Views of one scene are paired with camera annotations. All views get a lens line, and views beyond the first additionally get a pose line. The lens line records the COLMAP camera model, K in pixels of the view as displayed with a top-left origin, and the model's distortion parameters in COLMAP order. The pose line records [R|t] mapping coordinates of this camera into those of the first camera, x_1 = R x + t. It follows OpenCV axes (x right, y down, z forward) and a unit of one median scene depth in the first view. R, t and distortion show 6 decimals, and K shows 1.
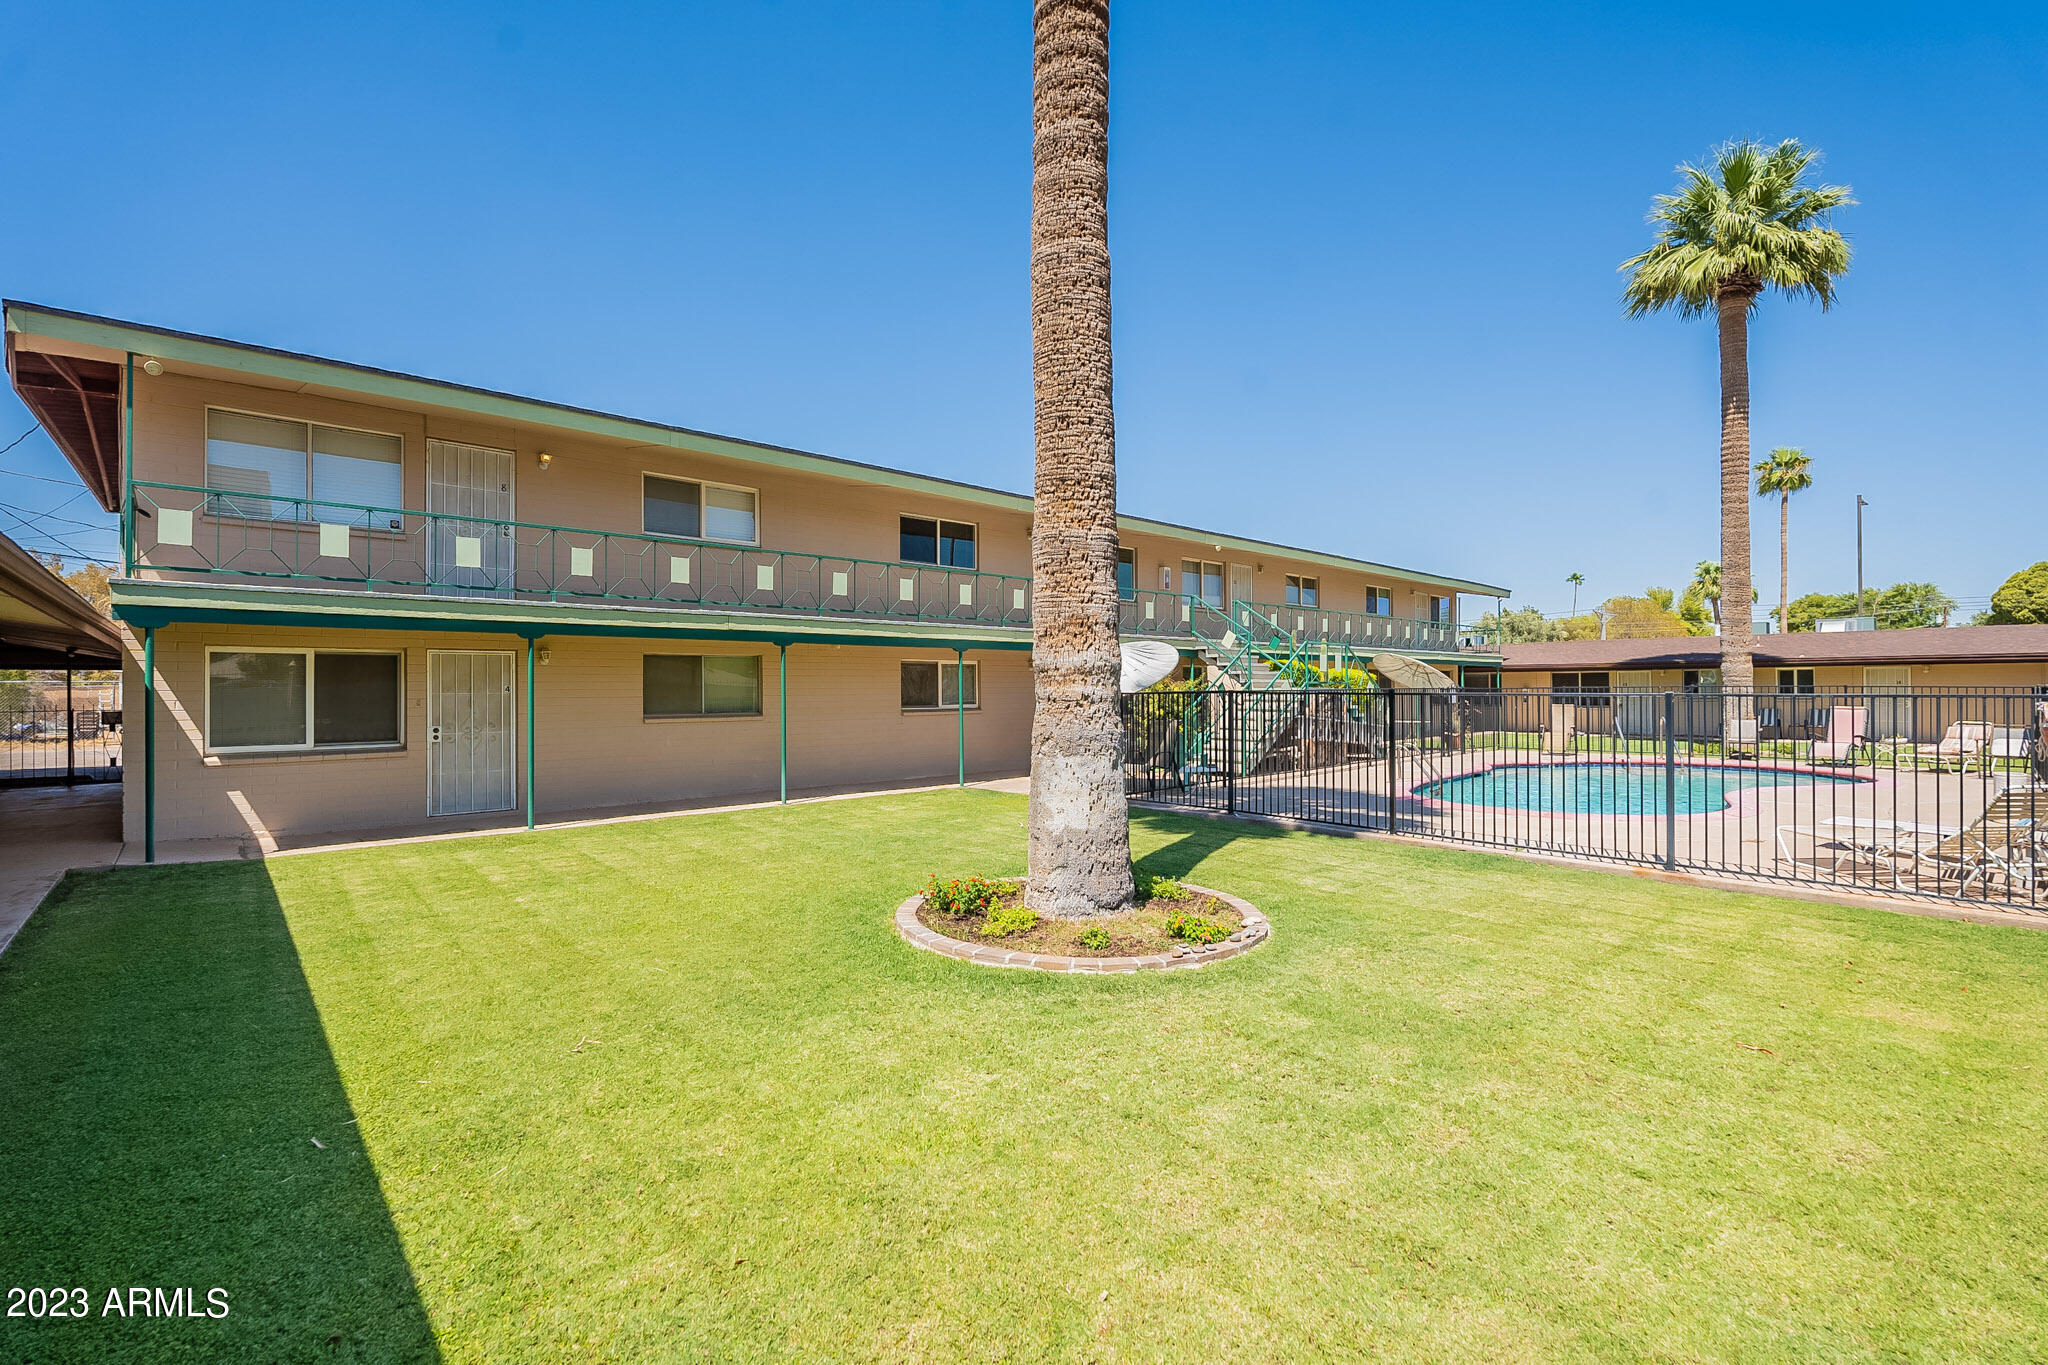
lens RADIAL K [[908.2, 0, 1022.4], [0, 908.2, 688.2], [0, 0, 1]] dist [-0.003134, 0.000042]
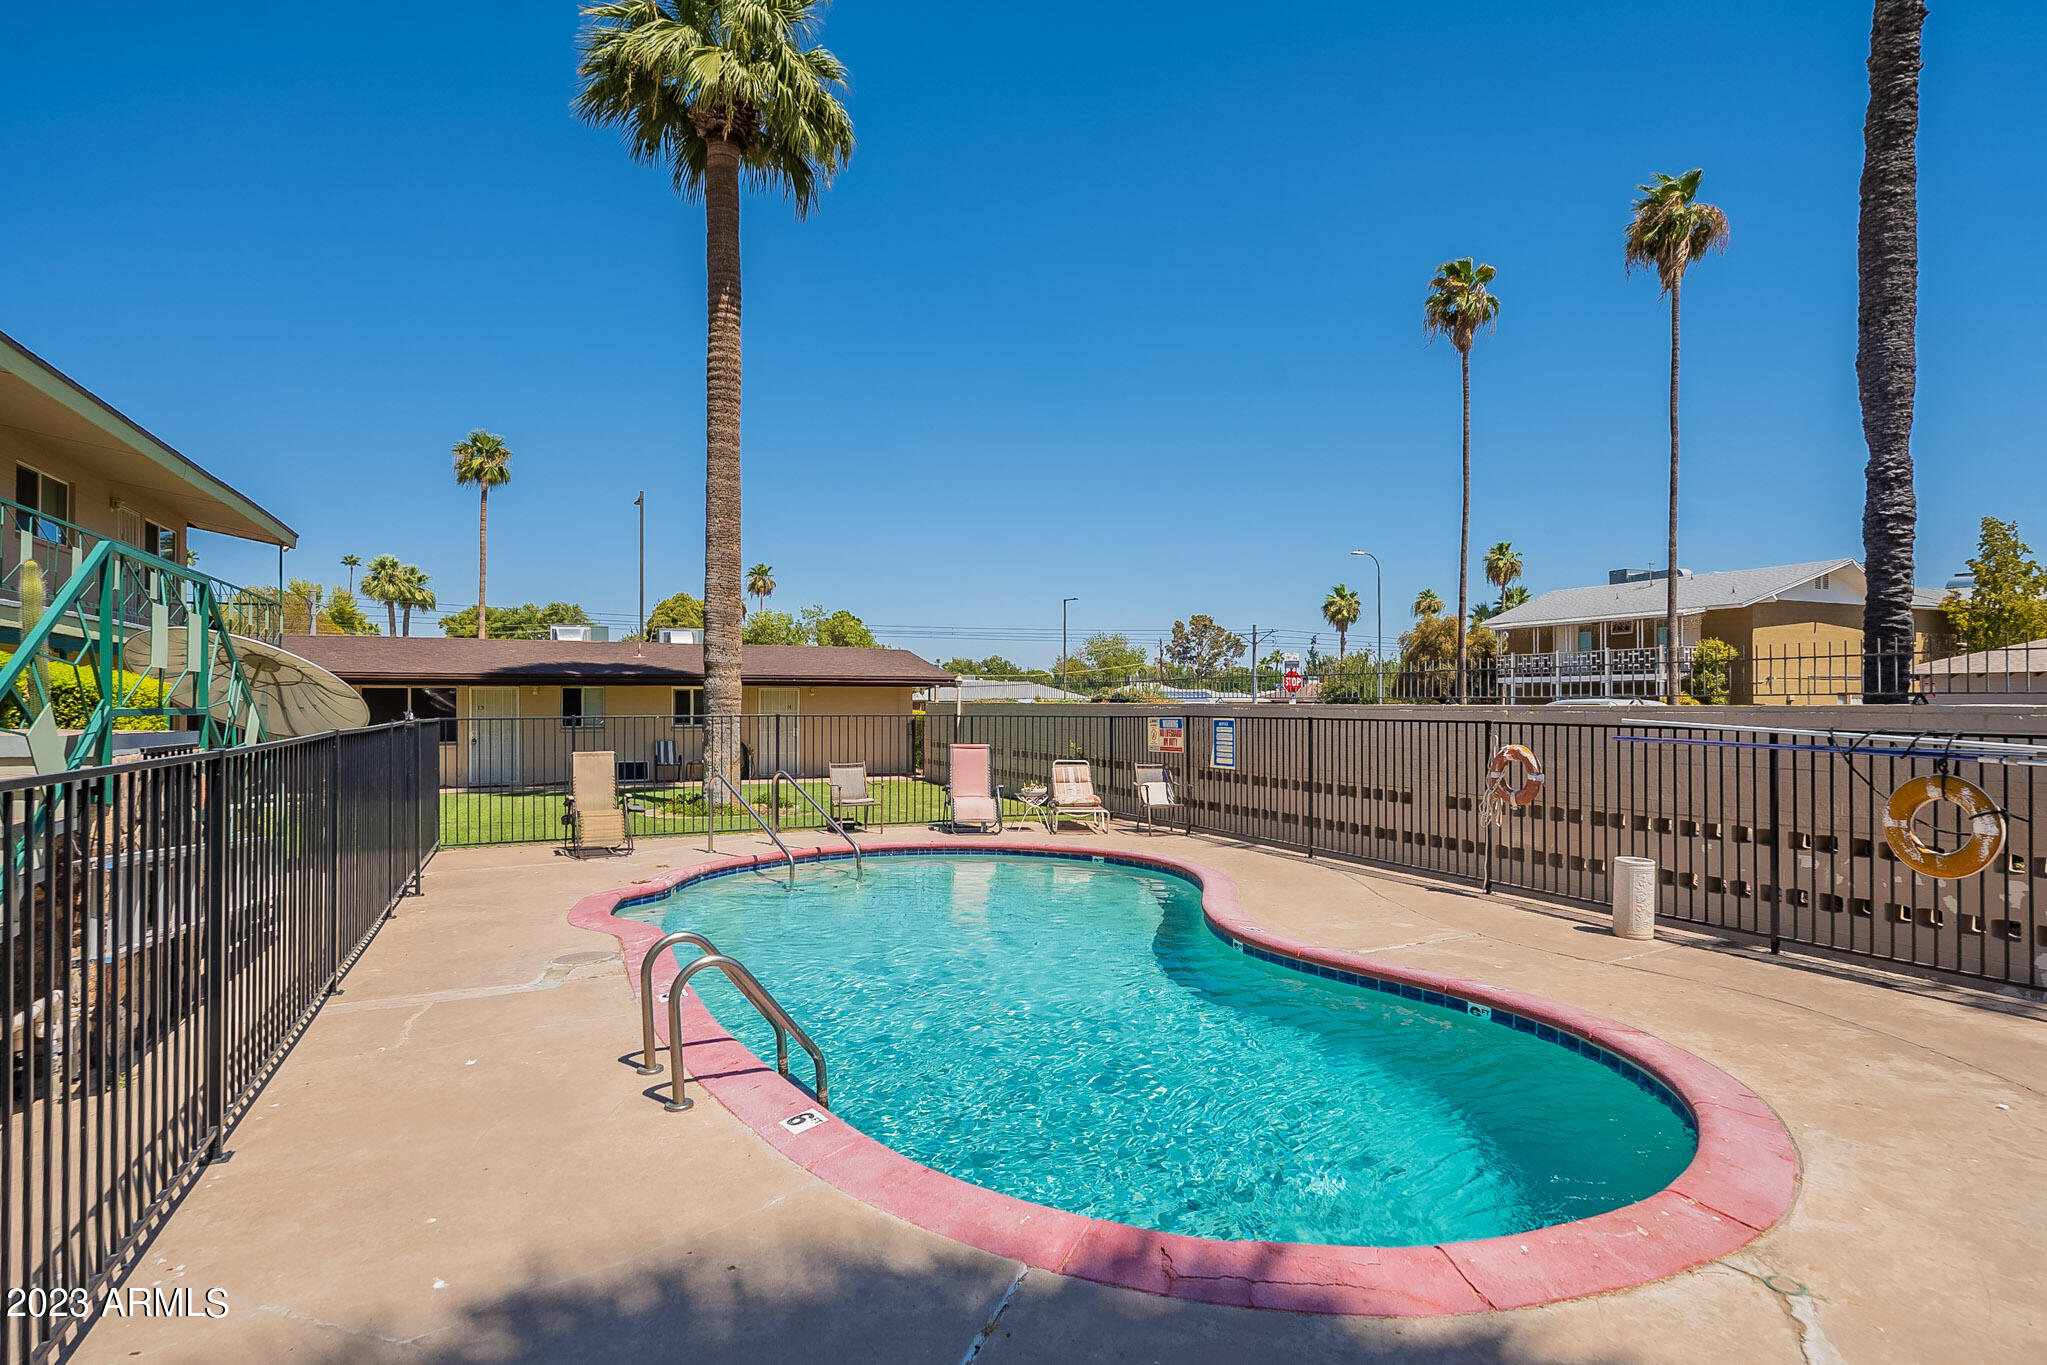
lens RADIAL K [[1082.2, 0, 1025.0], [0, 1082.2, 685.0], [0, 0, 1]] dist [-0.005274, -0.001074]
pose [[0.329409, 0.019928, 0.943977, 0.040309], [-0.001860, 0.999789, -0.020457, -0.002843], [-0.944185, 0.004983, 0.329377, 0.212240]]
